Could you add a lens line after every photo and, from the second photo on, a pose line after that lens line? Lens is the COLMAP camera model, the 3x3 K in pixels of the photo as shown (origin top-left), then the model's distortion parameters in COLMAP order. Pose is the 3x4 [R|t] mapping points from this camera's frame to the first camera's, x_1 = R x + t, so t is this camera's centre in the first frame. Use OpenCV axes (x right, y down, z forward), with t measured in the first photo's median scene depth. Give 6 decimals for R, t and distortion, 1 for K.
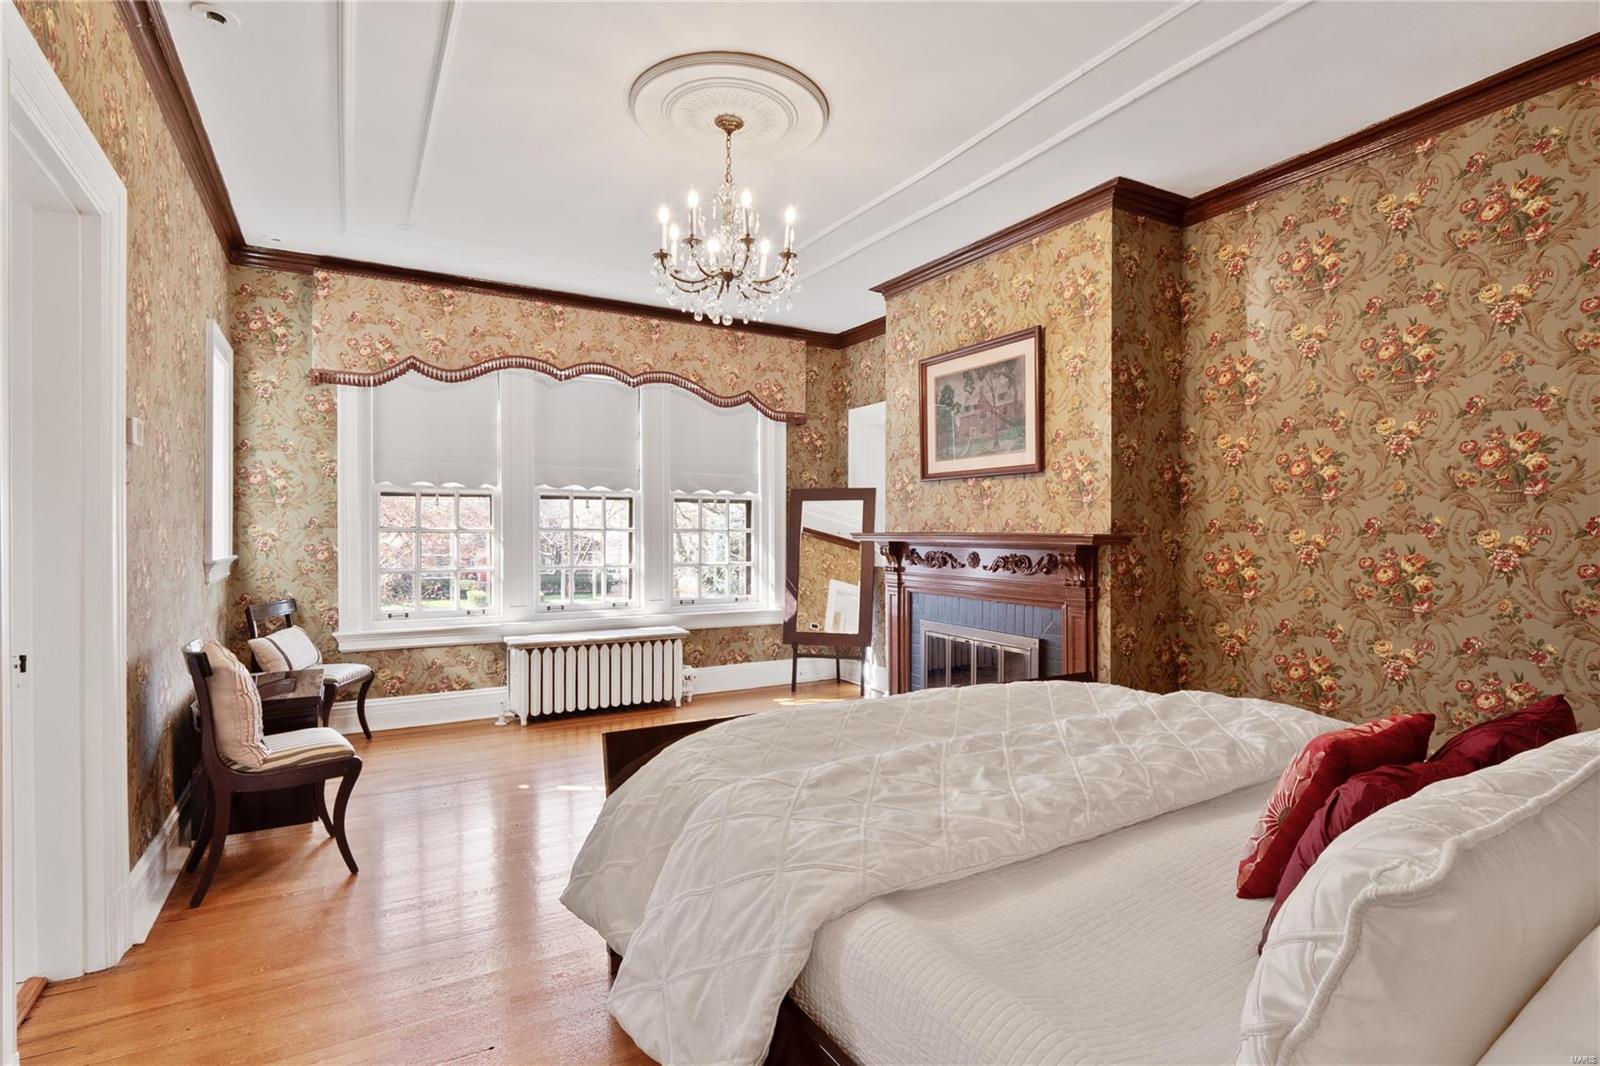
lens RADIAL K [[760.0, 0, 800.5], [0, 760.0, 520.5], [0, 0, 1]] dist [-0.001256, -0.000678]
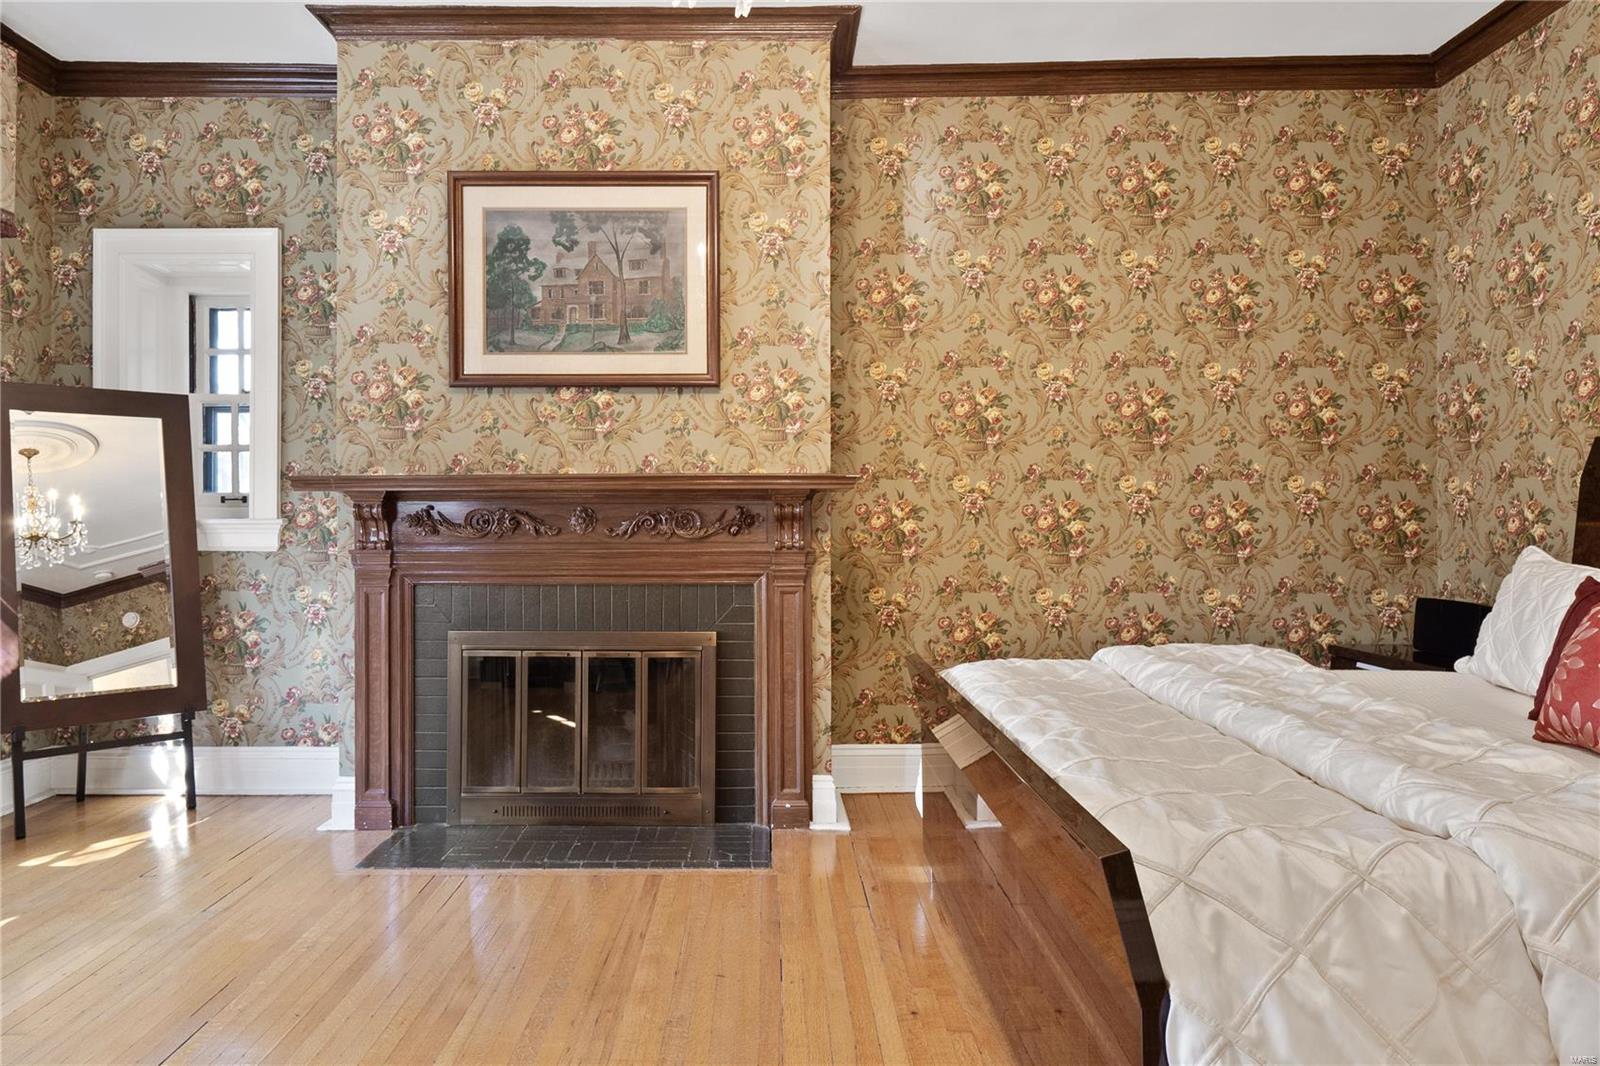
lens RADIAL K [[1066.8, 0, 799.7], [0, 1066.8, 497.4], [0, 0, 1]] dist [0.012733, -0.000604]
pose [[0.519400, 0.011724, 0.854451, -0.479594], [-0.008076, 0.999929, -0.008811, 0.045401], [-0.854493, -0.002324, 0.519458, 0.454611]]
